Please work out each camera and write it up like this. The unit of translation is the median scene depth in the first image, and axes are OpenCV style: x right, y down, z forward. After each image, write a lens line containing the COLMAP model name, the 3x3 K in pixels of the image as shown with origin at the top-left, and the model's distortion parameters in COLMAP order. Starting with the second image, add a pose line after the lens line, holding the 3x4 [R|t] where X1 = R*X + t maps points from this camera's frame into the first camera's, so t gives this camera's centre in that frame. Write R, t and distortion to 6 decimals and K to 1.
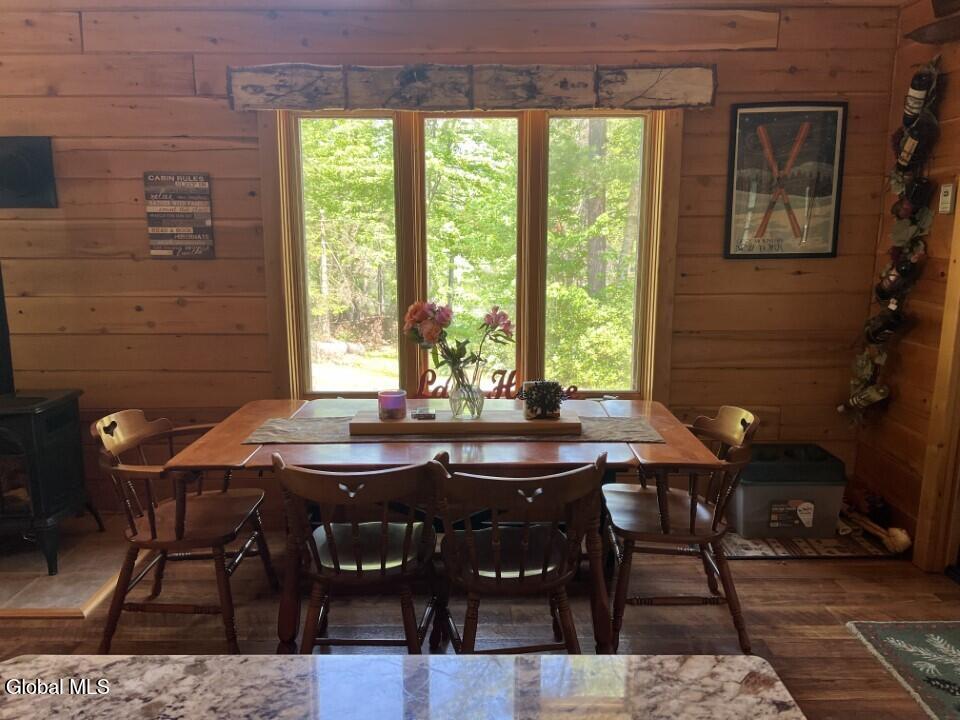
lens RADIAL K [[733.8, 0, 480.6], [0, 733.8, 360.3], [0, 0, 1]] dist [0.037076, -0.028736]
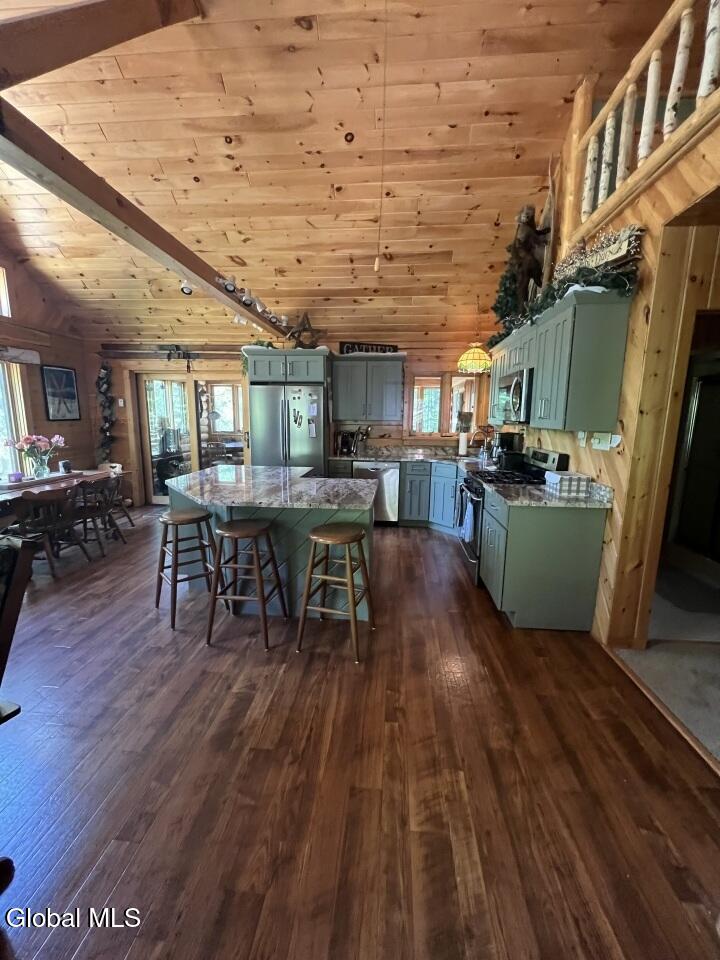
lens RADIAL K [[386.4, 0, 361.9], [0, 386.4, 477.9], [0, 0, 1]] dist [-0.002442, 0.000114]
pose [[0.082411, -0.166107, 0.982658, -1.072925], [0.163966, 0.974835, 0.151033, 0.041671], [-0.983018, 0.148675, 0.107572, -0.266162]]
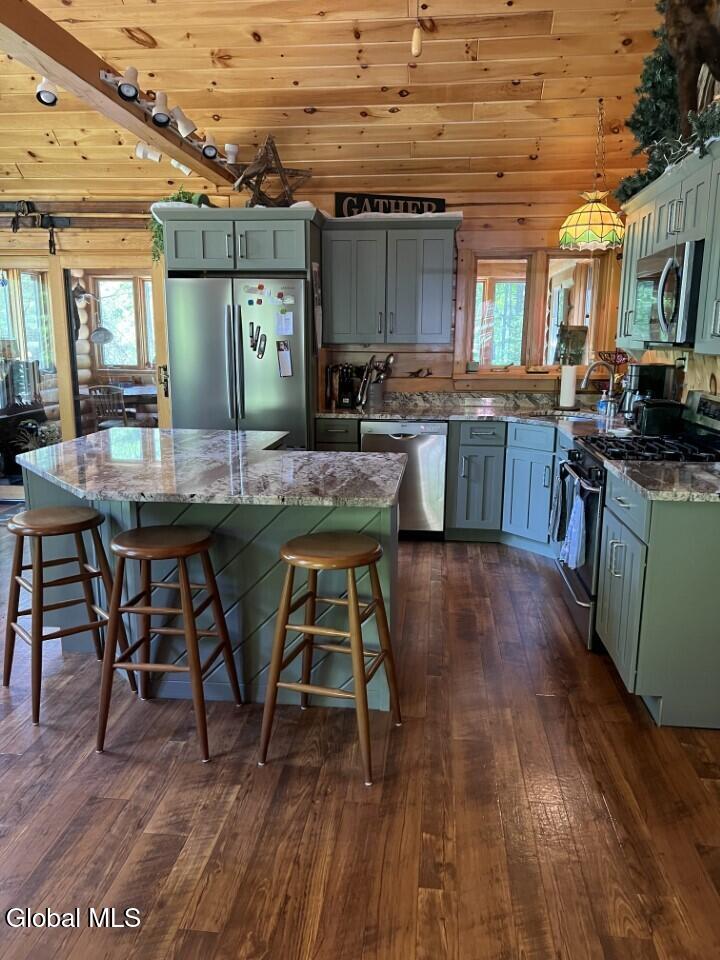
lens RADIAL K [[733.8, 0, 359.2], [0, 733.8, 483.1], [0, 0, 1]] dist [0.037076, -0.028736]
pose [[0.107629, -0.204303, 0.972973, -1.127789], [0.169980, 0.968029, 0.184462, 0.044643], [-0.979552, 0.145532, 0.138916, -0.273484]]
